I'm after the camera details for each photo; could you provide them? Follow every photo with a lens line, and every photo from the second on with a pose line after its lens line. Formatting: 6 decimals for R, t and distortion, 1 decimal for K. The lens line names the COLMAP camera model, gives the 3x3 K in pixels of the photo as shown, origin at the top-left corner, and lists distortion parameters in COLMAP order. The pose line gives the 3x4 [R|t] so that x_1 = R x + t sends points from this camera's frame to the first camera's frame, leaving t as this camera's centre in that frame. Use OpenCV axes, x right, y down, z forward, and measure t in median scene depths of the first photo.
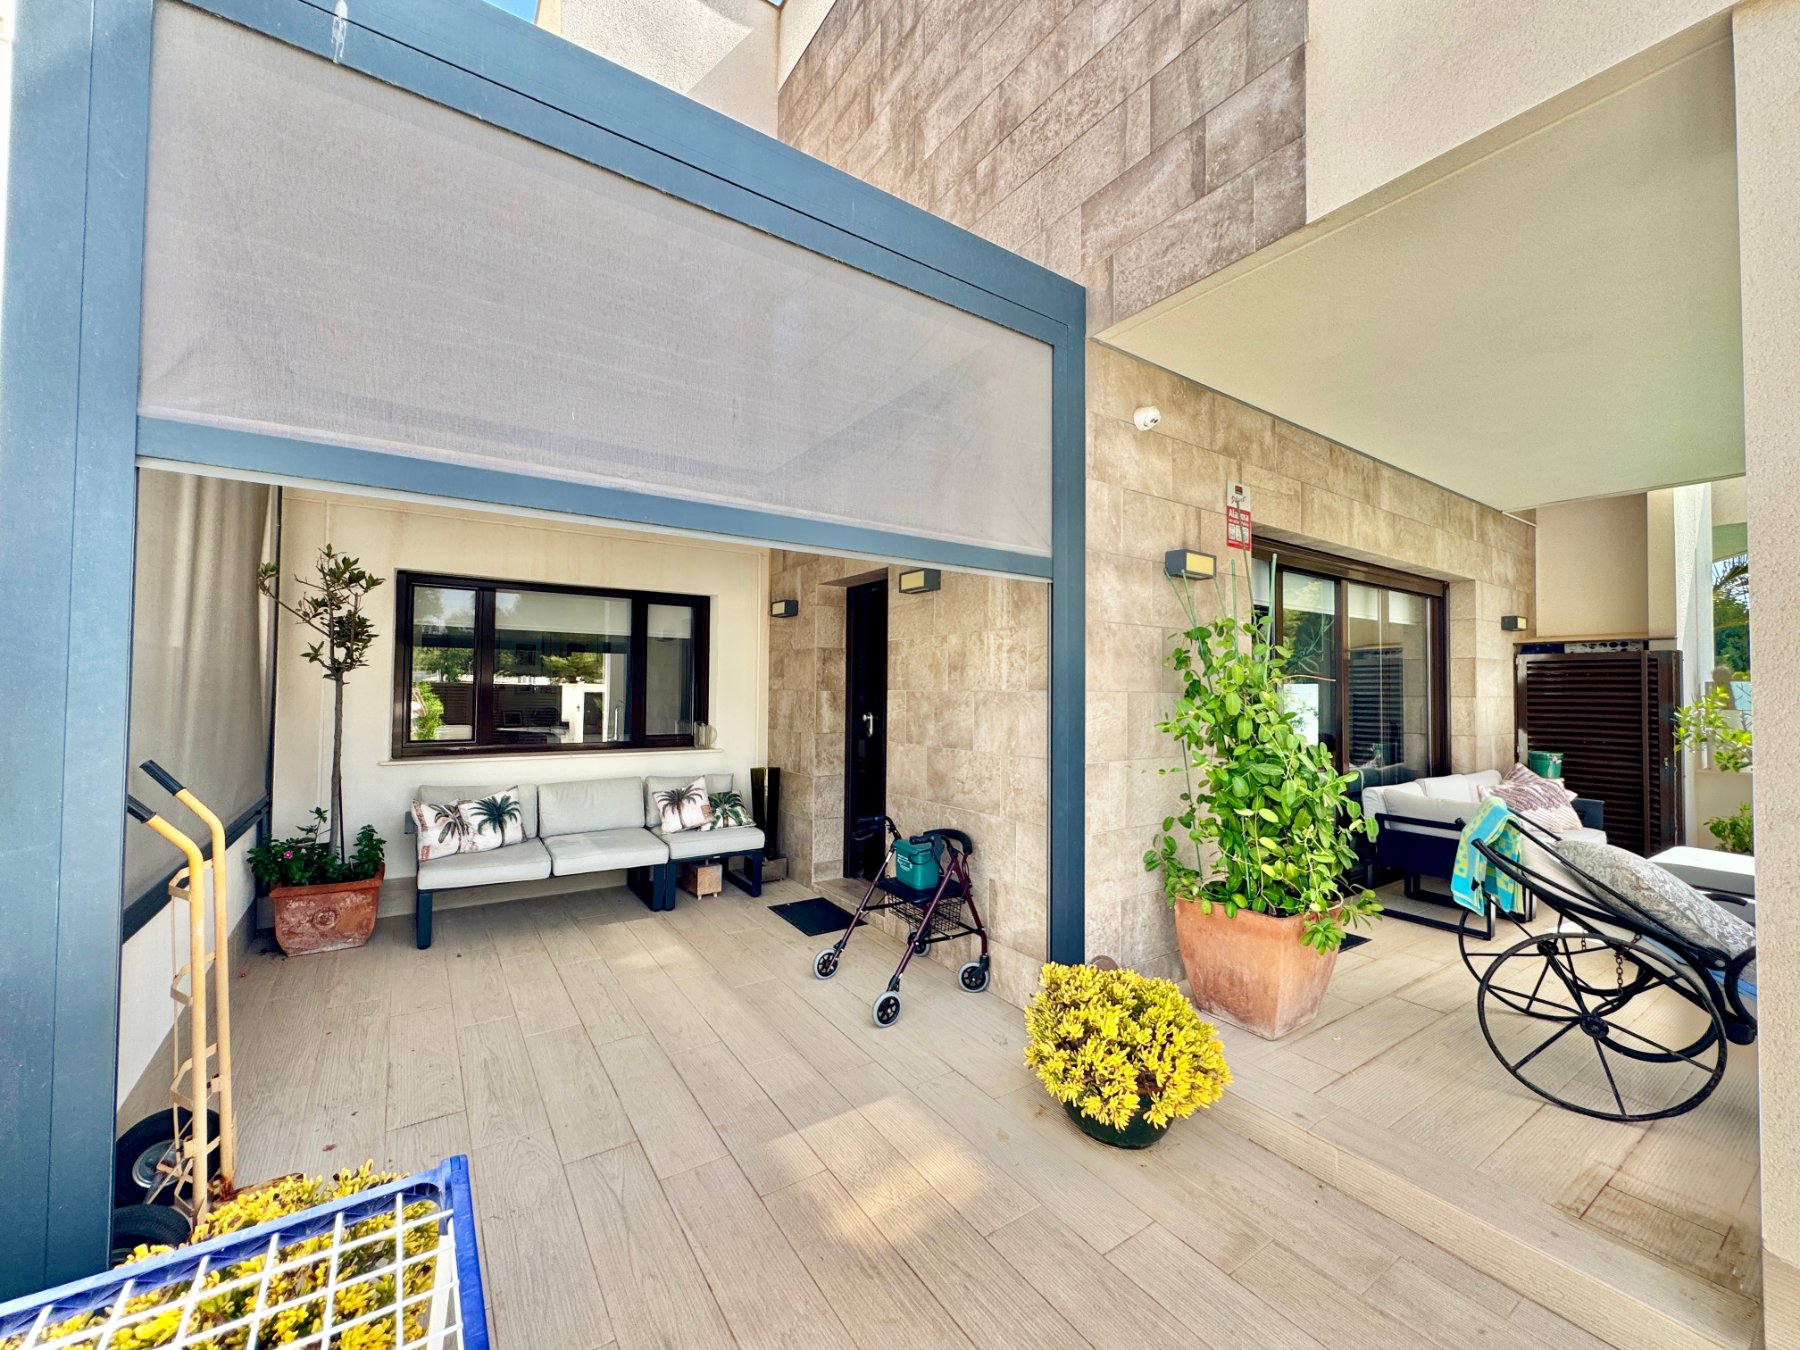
lens RADIAL K [[724.7, 0, 905.1], [0, 724.7, 674.4], [0, 0, 1]] dist [-0.001043, 0.000224]
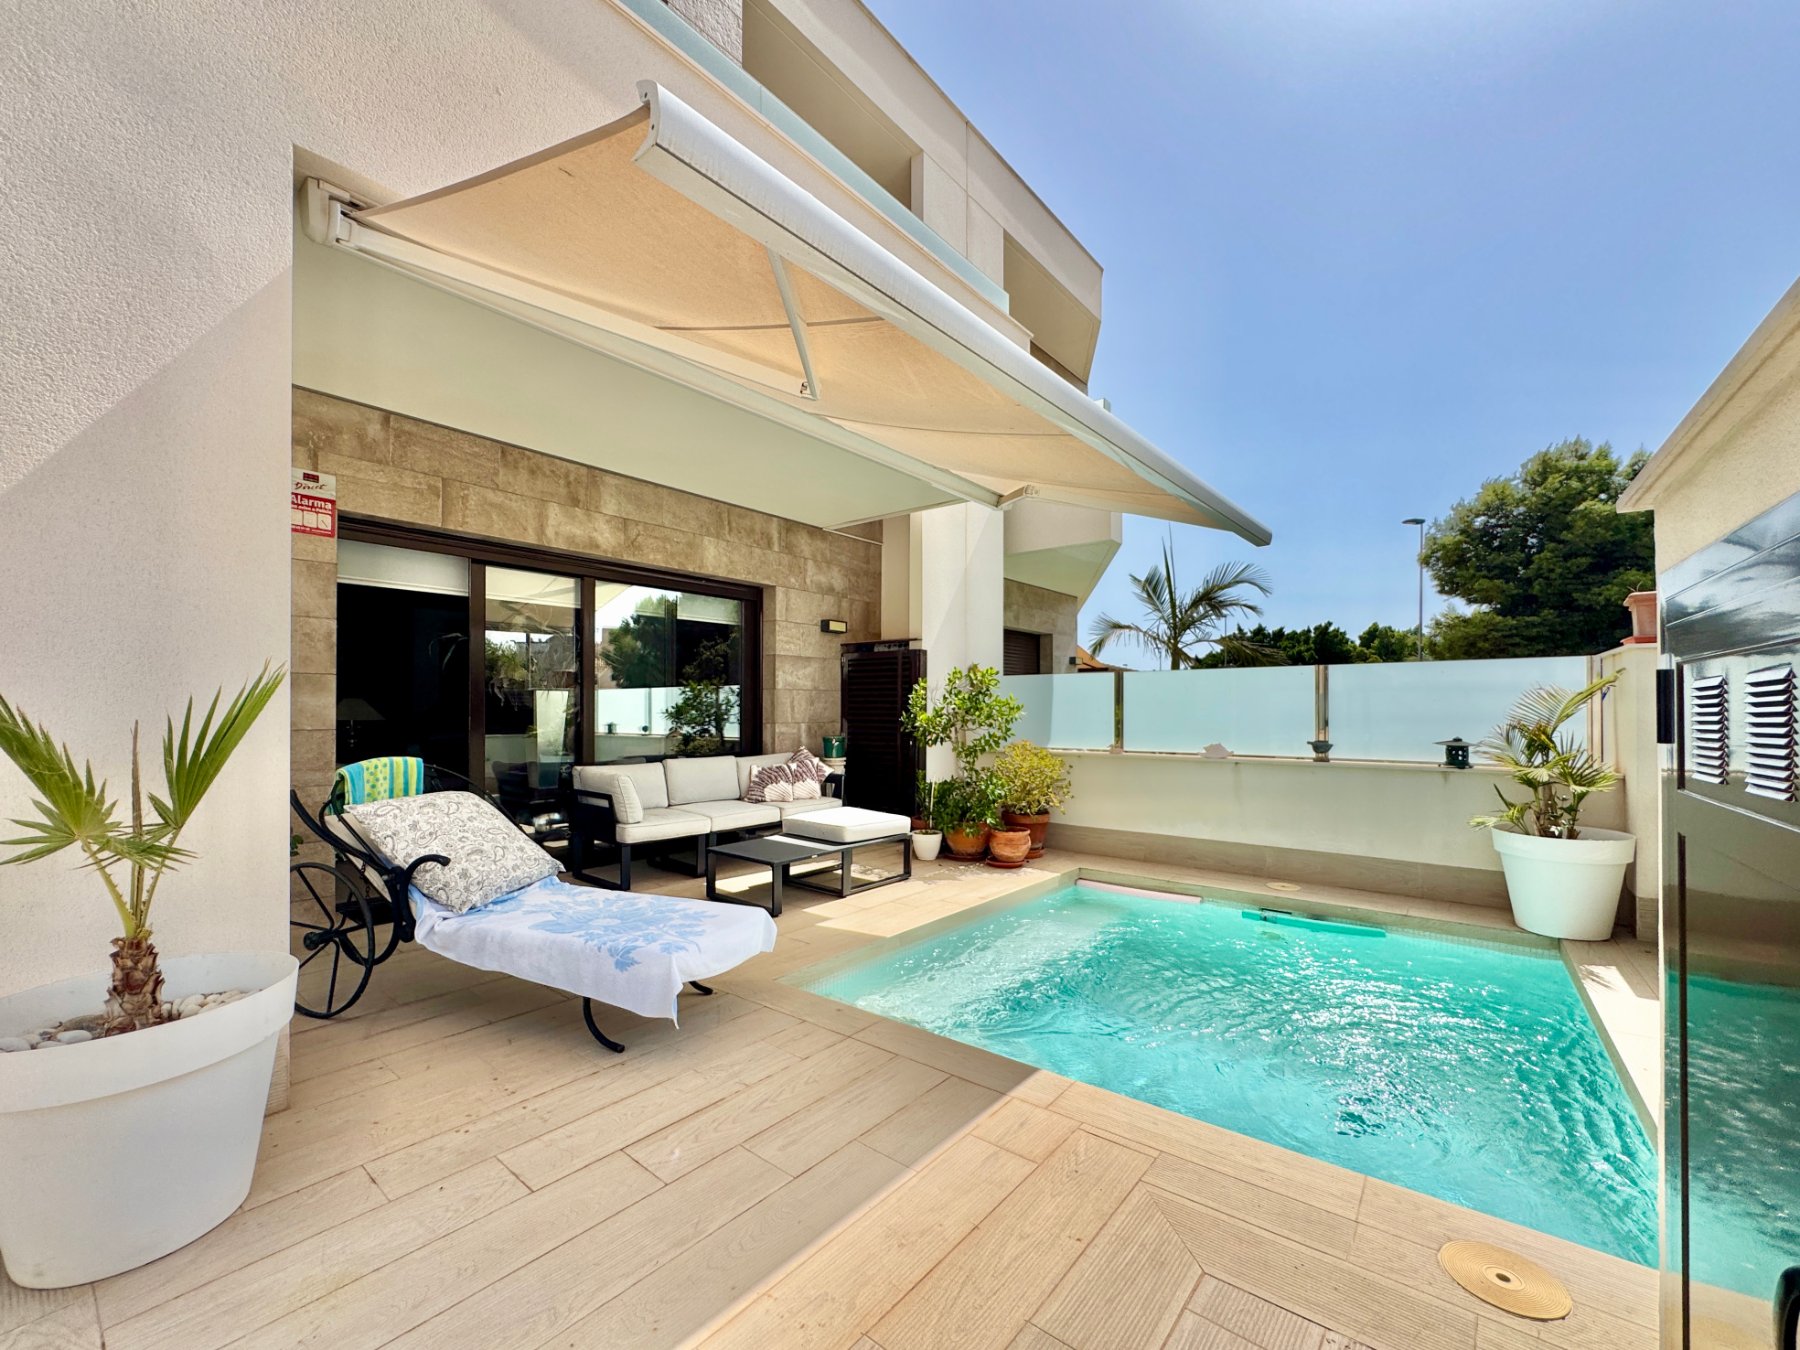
lens RADIAL K [[750.0, 0, 907.4], [0, 750.0, 713.8], [0, 0, 1]] dist [-0.003137, -0.000316]
pose [[0.952879, -0.011417, 0.303135, 0.903014], [0.001914, 0.999498, 0.031627, 0.049723], [-0.303344, -0.029557, 0.952422, -0.280886]]
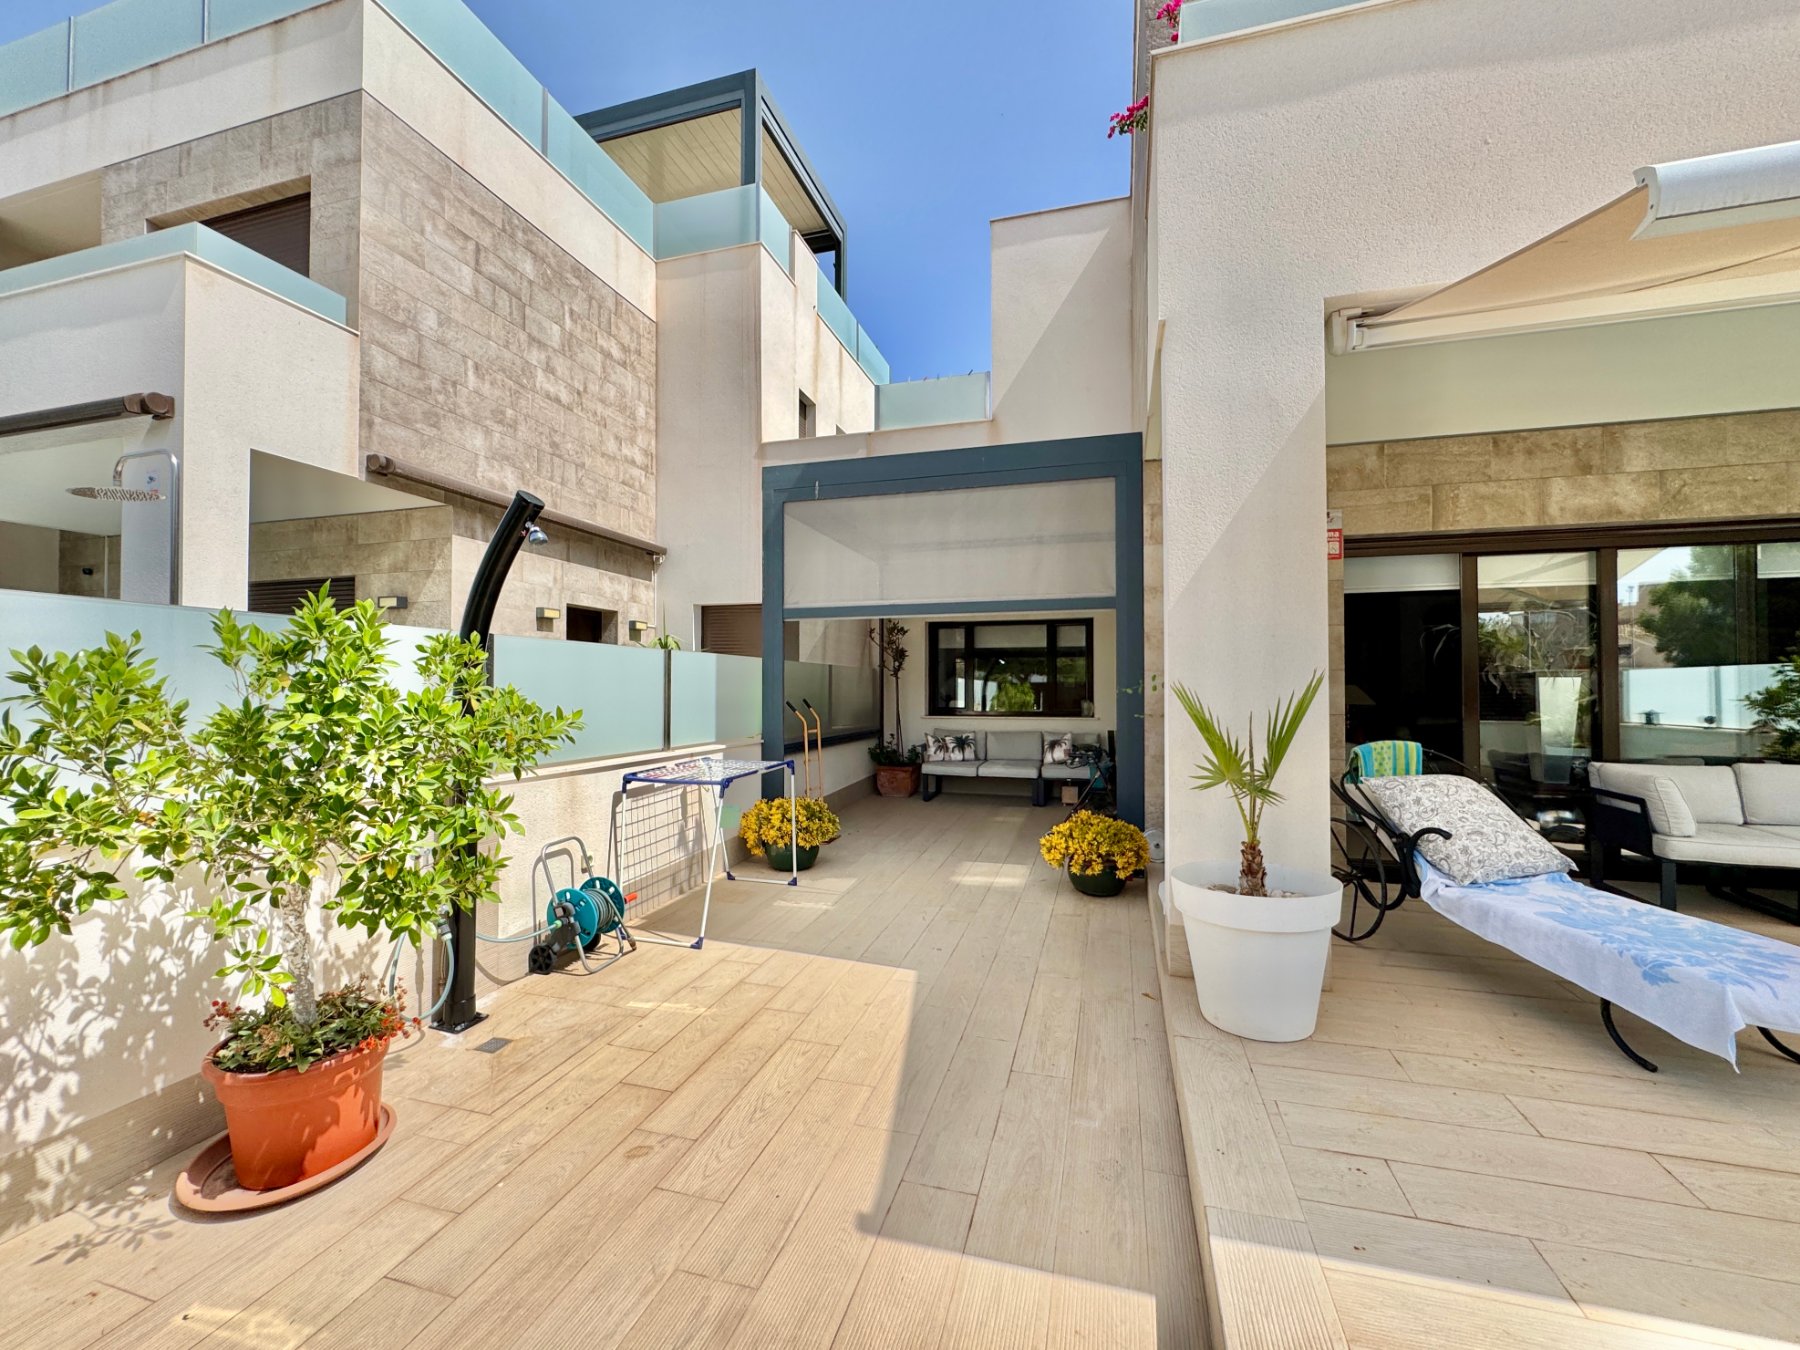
lens RADIAL K [[724.7, 0, 905.1], [0, 724.7, 674.4], [0, 0, 1]] dist [-0.001043, 0.000224]
pose [[0.644279, -0.028273, -0.764268, 0.923593], [0.025199, 0.999559, -0.015733, 0.035375], [0.764375, -0.009122, 0.644707, -0.414770]]
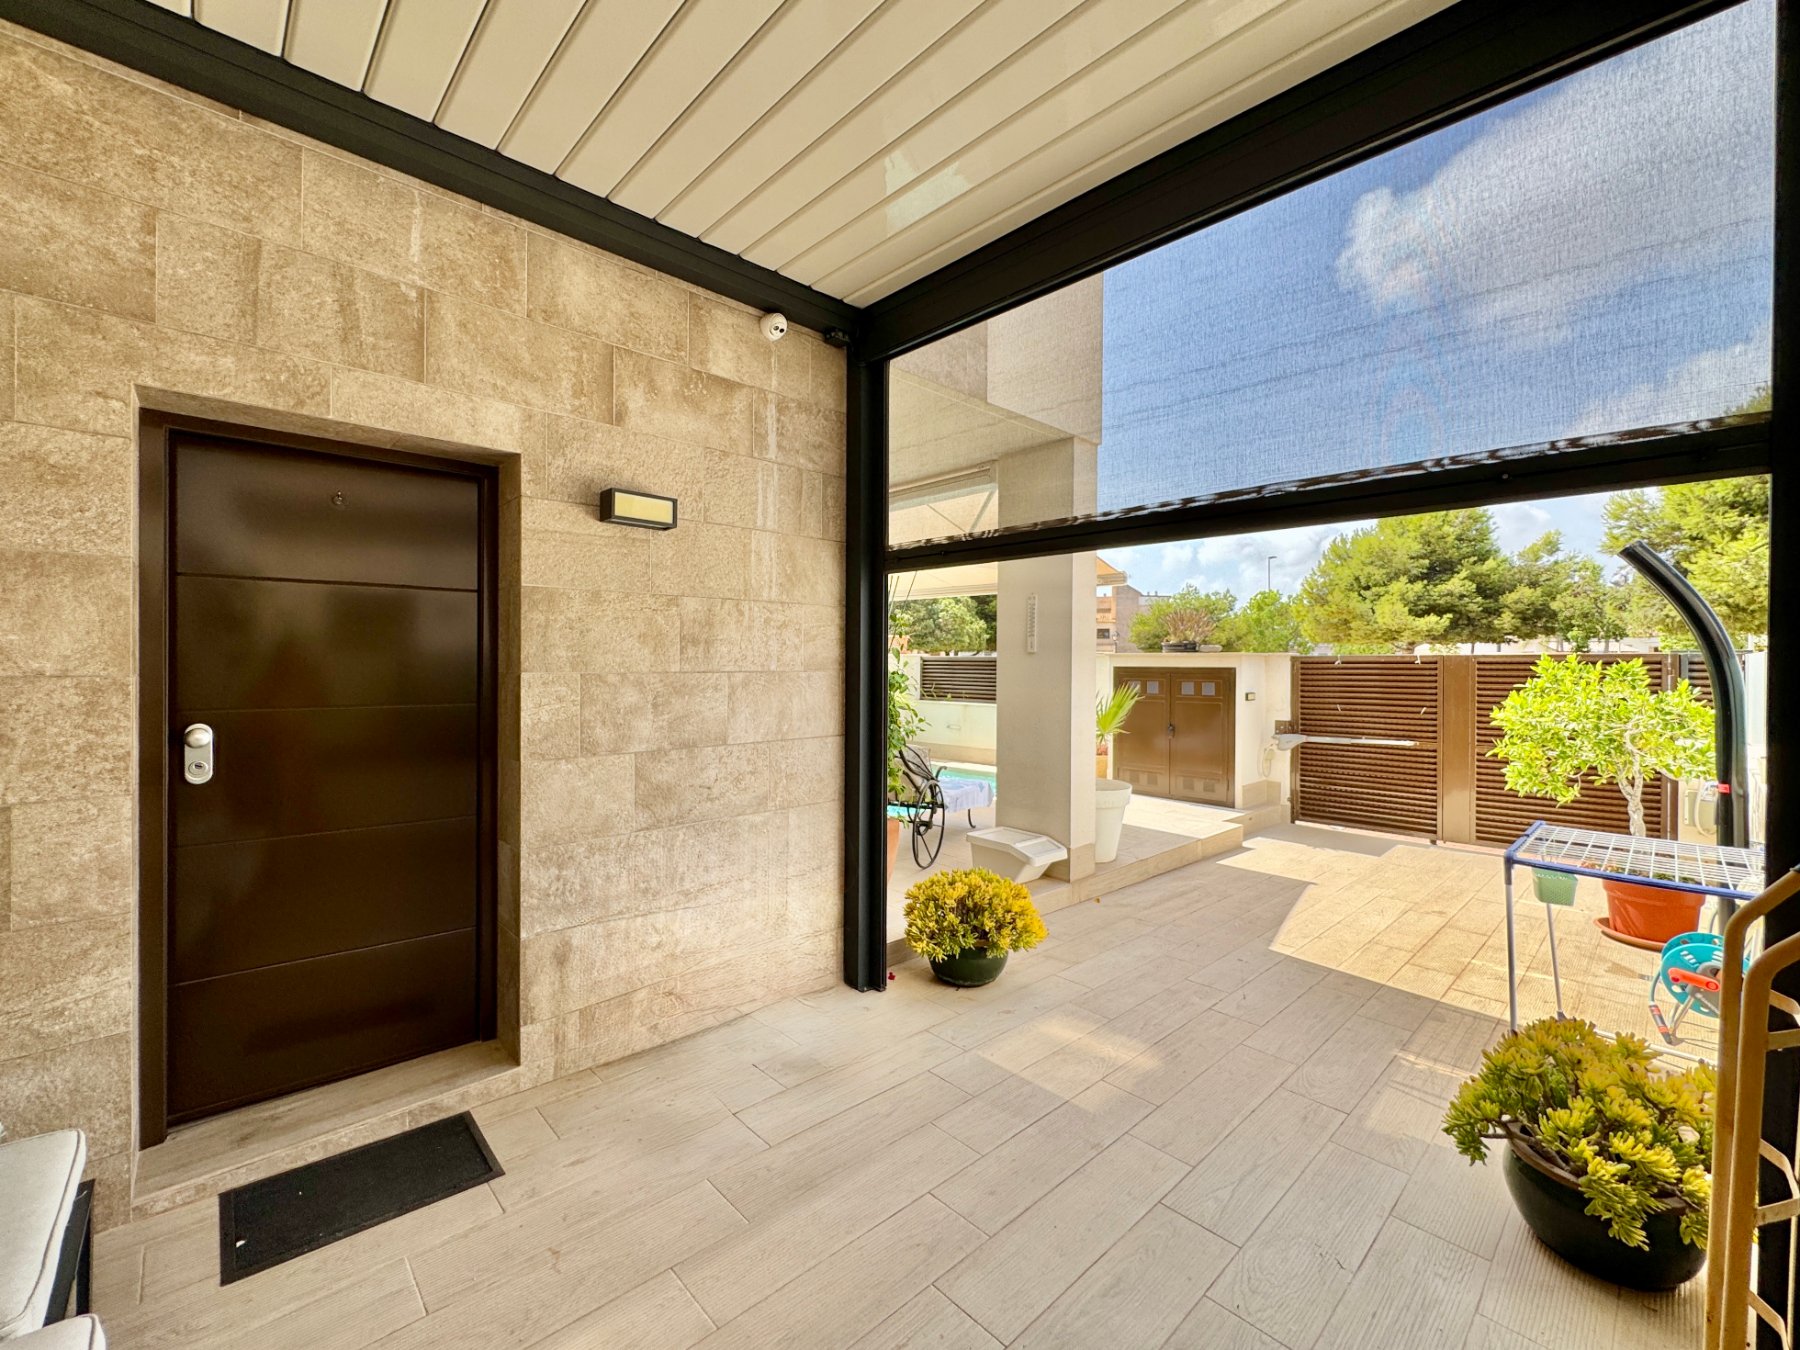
lens RADIAL K [[724.7, 0, 905.1], [0, 724.7, 674.4], [0, 0, 1]] dist [-0.001043, 0.000224]
pose [[-0.159865, -0.027366, 0.986759, -0.679590], [-0.030082, 0.999286, 0.022839, 0.001396], [-0.986680, -0.026033, -0.160574, 0.855805]]
